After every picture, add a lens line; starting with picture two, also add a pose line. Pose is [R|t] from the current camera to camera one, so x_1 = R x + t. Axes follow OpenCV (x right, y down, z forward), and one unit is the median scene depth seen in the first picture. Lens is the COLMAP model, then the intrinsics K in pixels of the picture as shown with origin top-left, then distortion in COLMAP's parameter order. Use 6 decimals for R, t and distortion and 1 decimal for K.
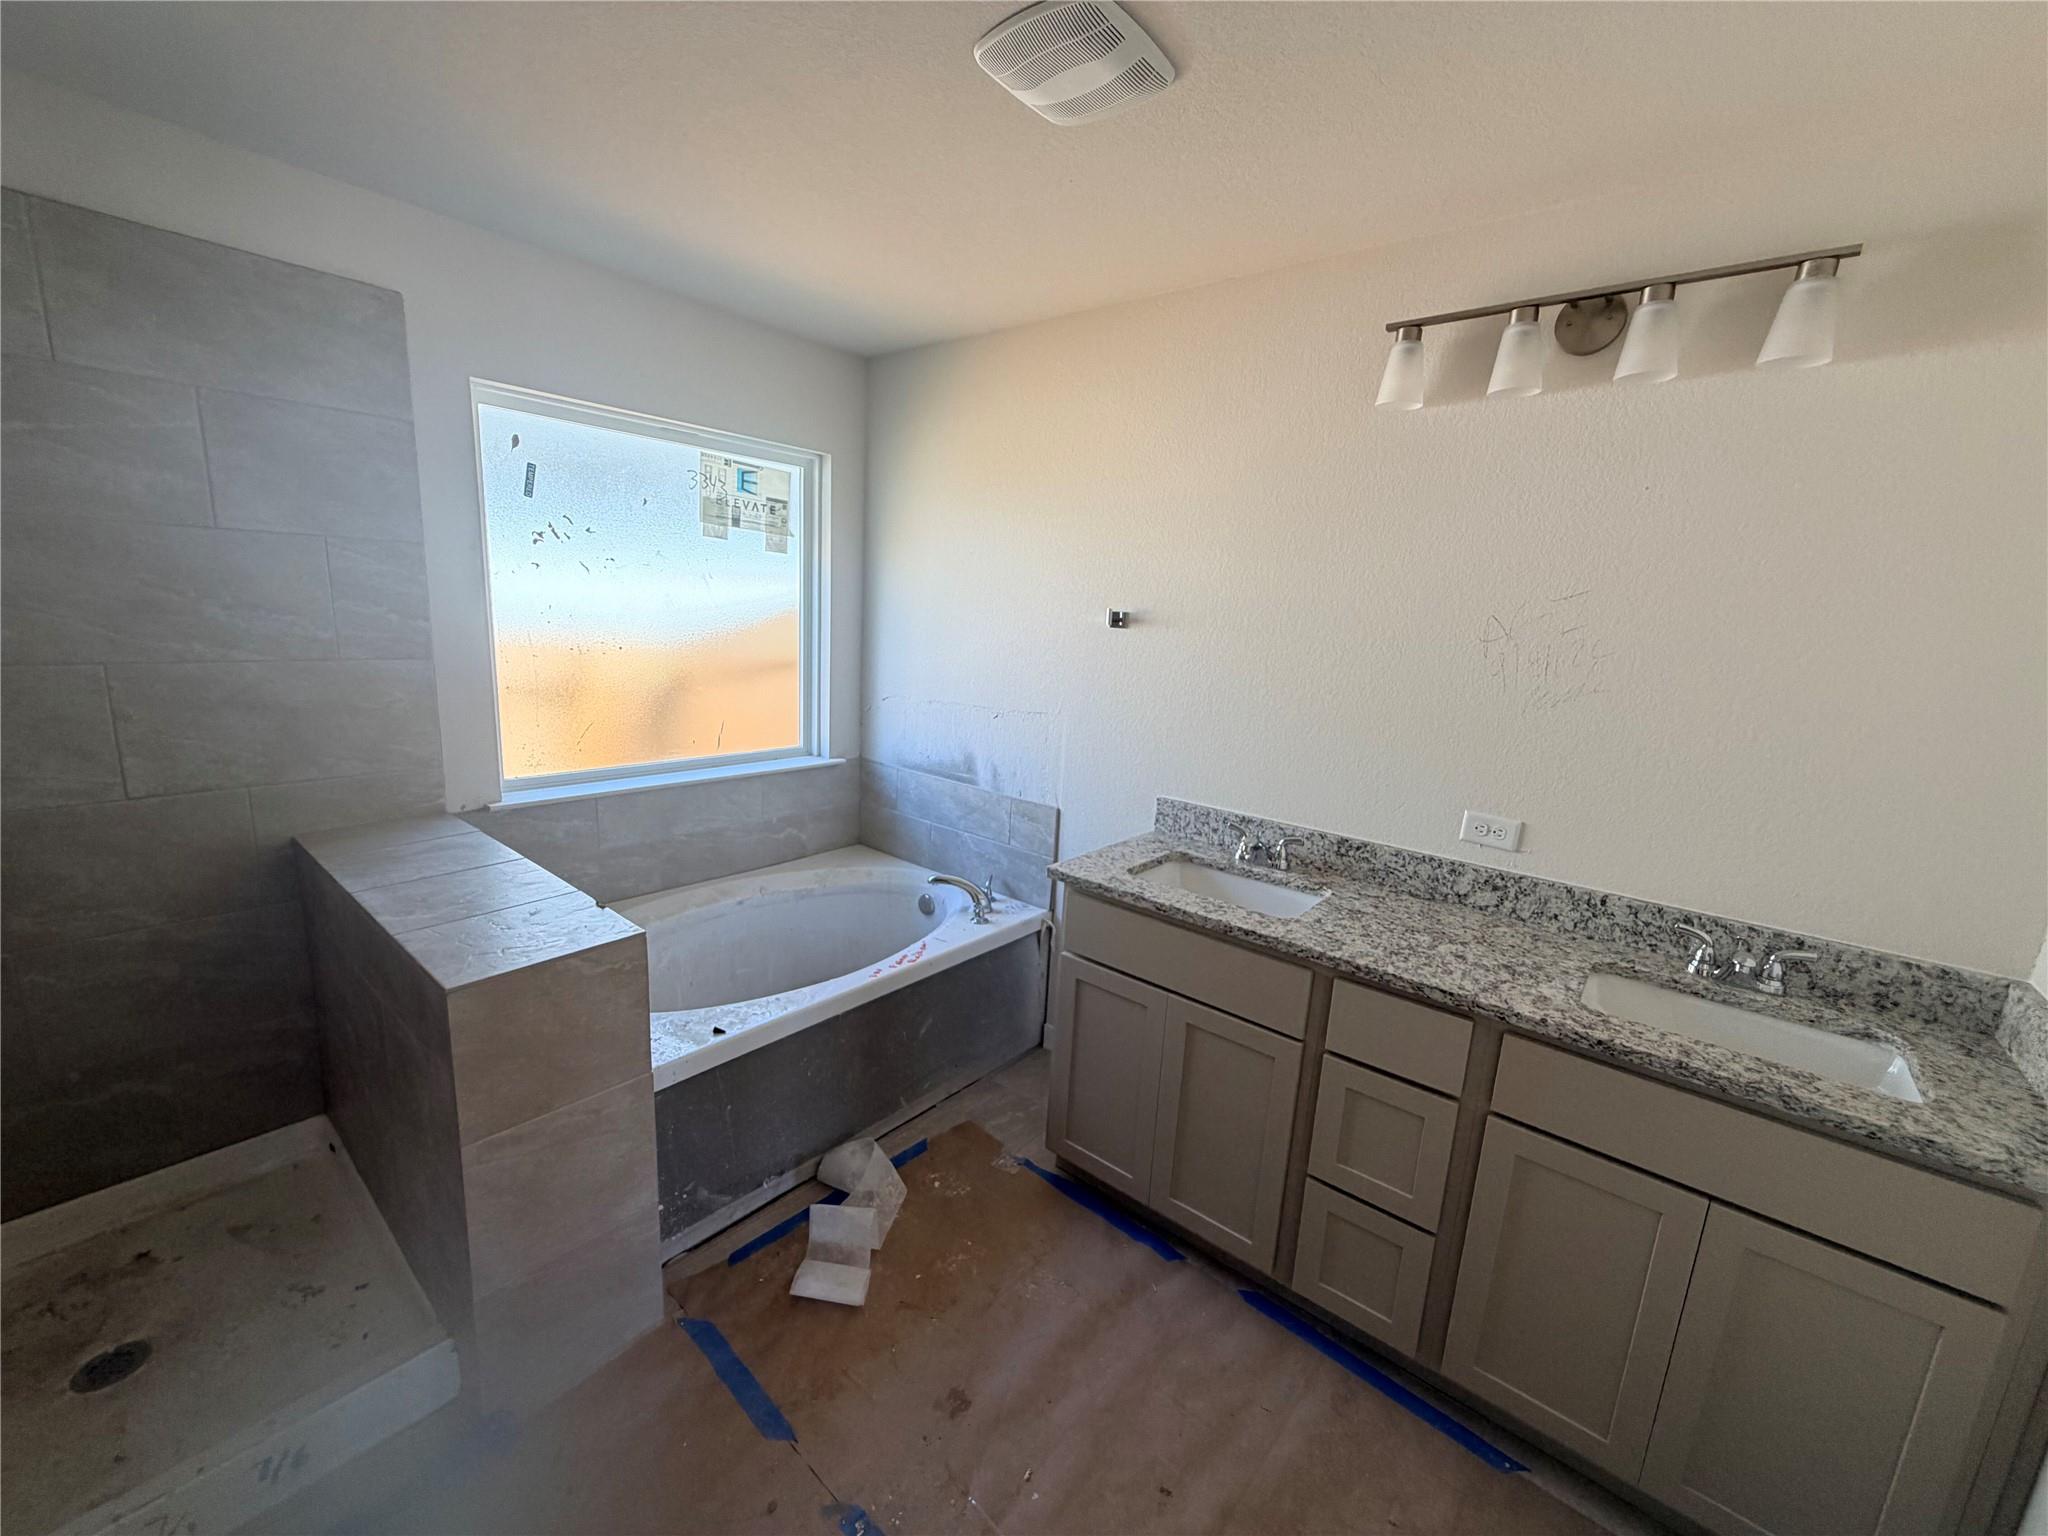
lens RADIAL K [[815.4, 0, 1021.9], [0, 815.4, 768.2], [0, 0, 1]] dist [-0.001764, 0.000637]
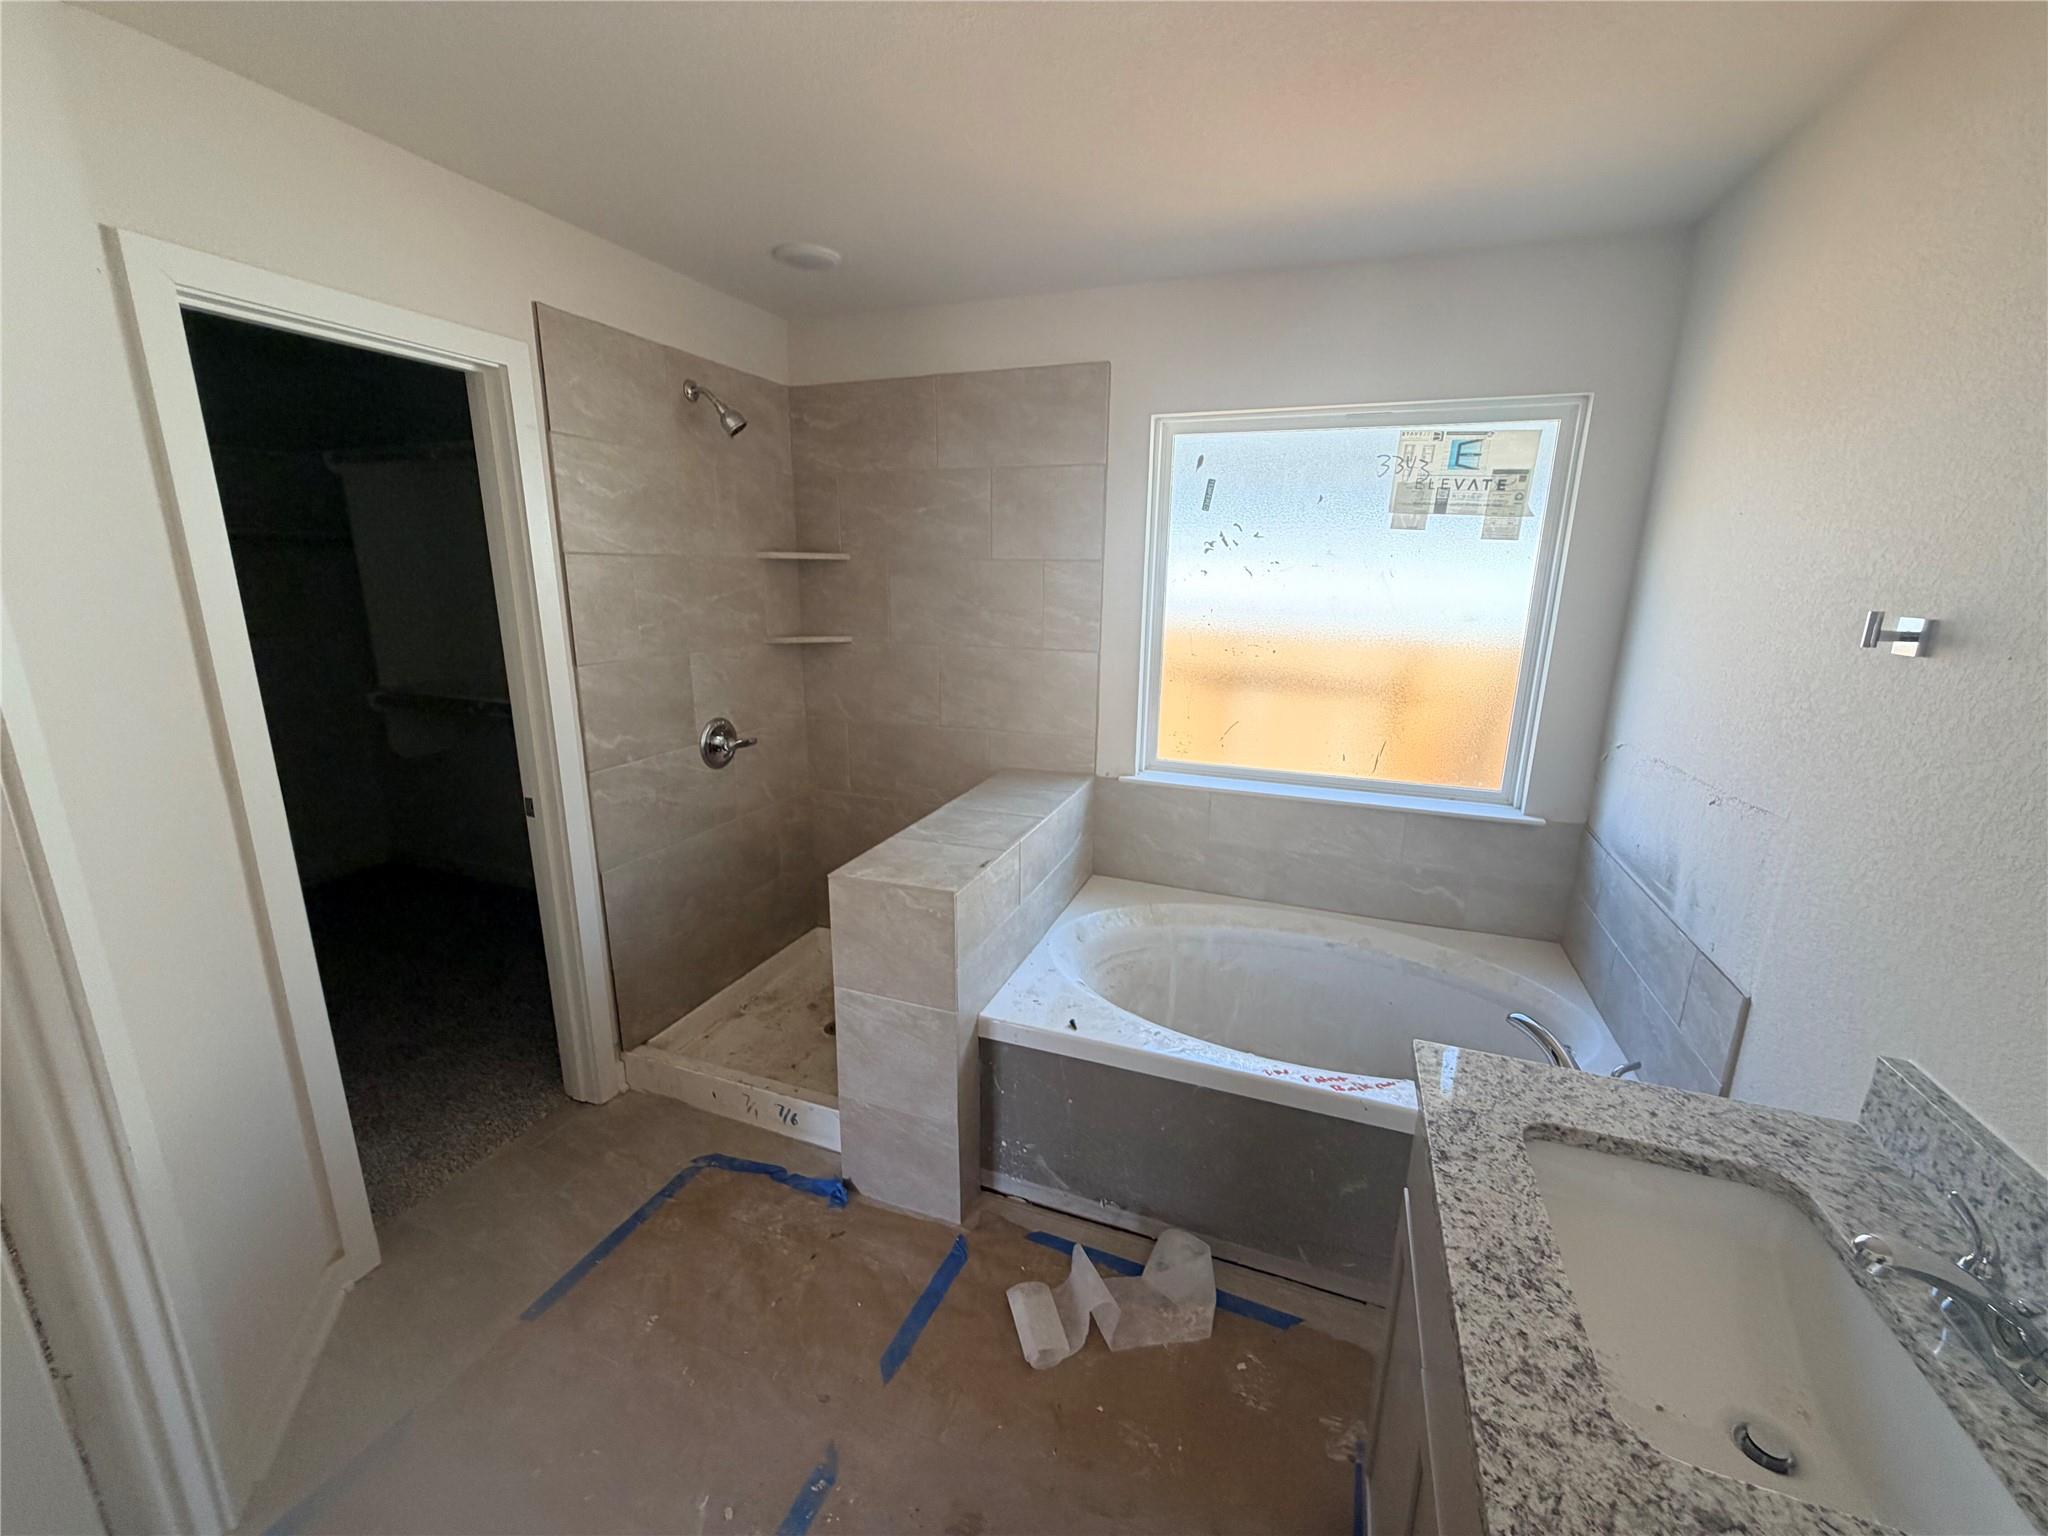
lens RADIAL K [[815.4, 0, 1022.2], [0, 815.4, 769.4], [0, 0, 1]] dist [-0.001764, 0.000637]
pose [[0.330417, 0.177387, -0.927016, 0.335322], [-0.179362, 0.976083, 0.122846, -0.070640], [0.926636, 0.125681, 0.354331, 0.360941]]
